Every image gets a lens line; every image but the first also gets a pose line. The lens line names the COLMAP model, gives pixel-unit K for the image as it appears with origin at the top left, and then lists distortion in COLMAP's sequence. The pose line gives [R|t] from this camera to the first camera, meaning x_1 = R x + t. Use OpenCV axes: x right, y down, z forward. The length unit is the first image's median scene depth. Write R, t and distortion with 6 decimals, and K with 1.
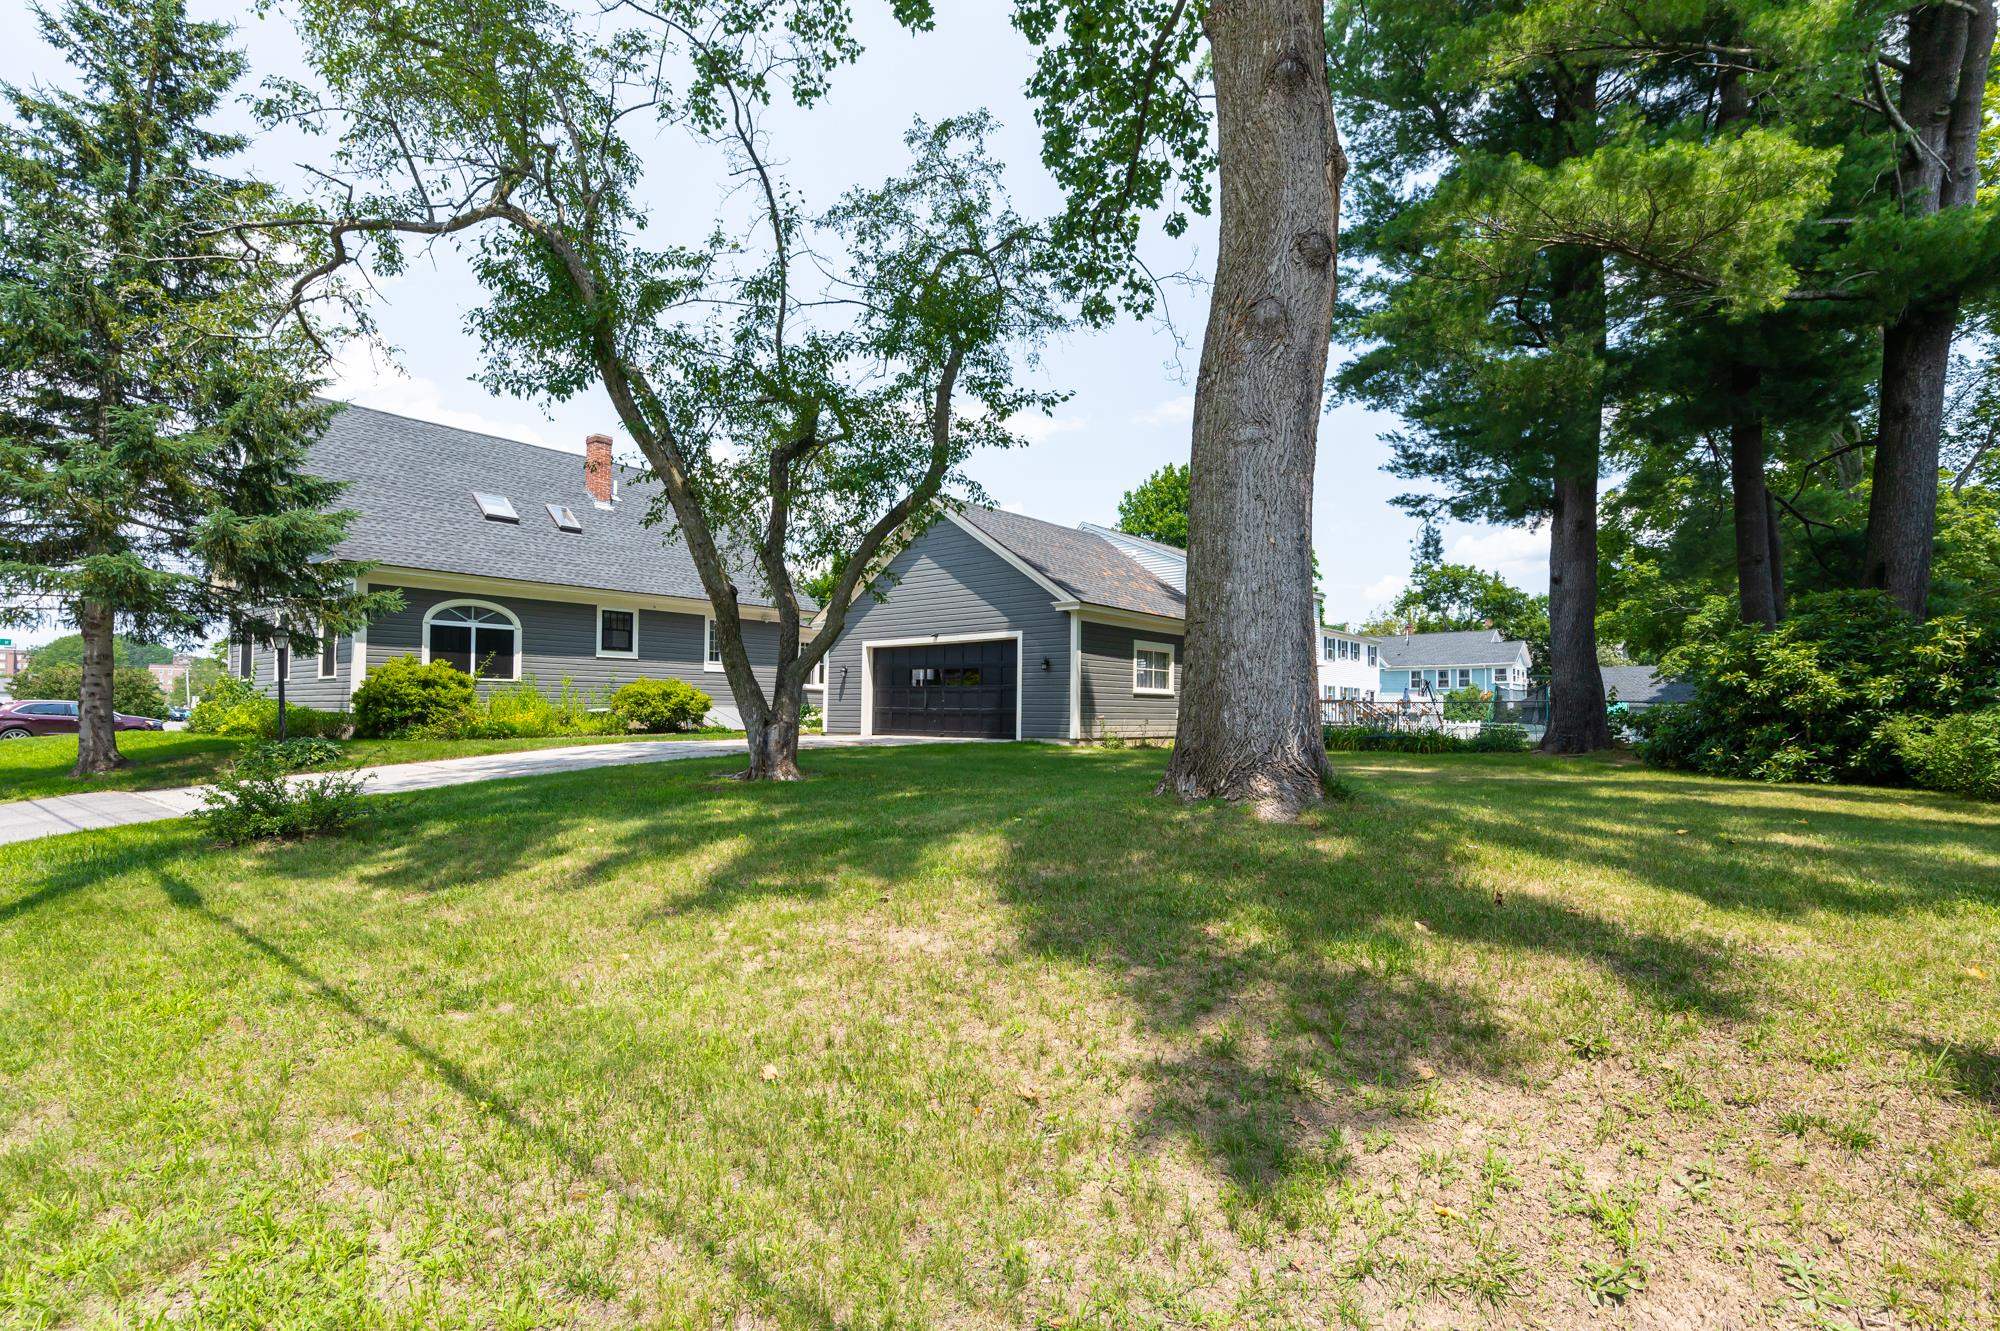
lens RADIAL K [[934.3, 0, 997.3], [0, 934.3, 678.1], [0, 0, 1]] dist [0.002662, 0.000131]
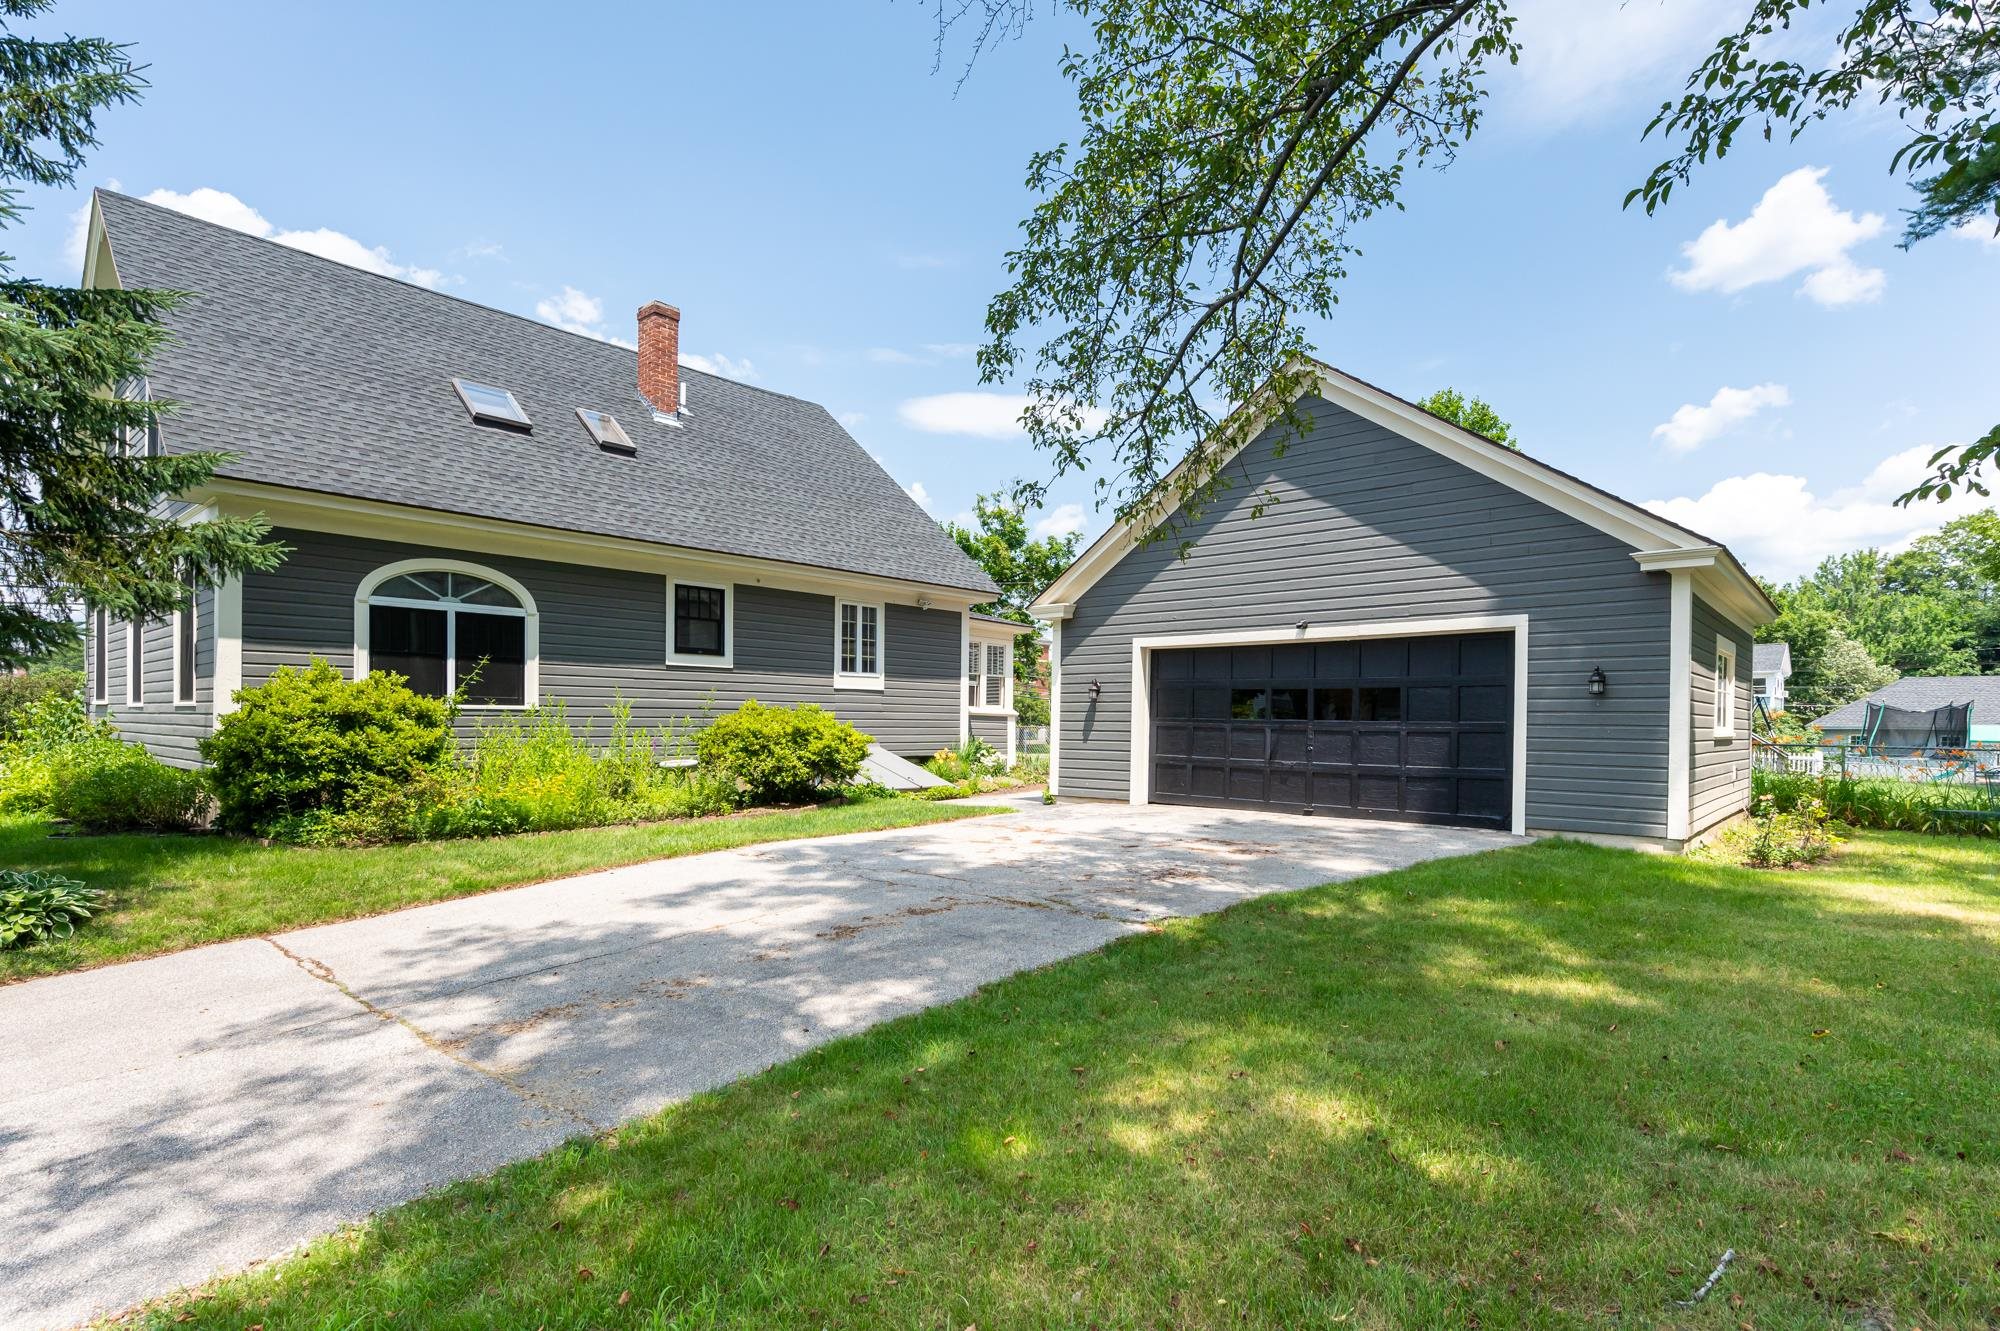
lens RADIAL K [[970.8, 0, 997.5], [0, 970.8, 720.8], [0, 0, 1]] dist [-0.005352, -0.000470]
pose [[0.999434, 0.002820, -0.033515, -0.223627], [-0.001543, 0.999274, 0.038055, -0.012462], [0.033598, -0.037982, 0.998713, 0.445457]]
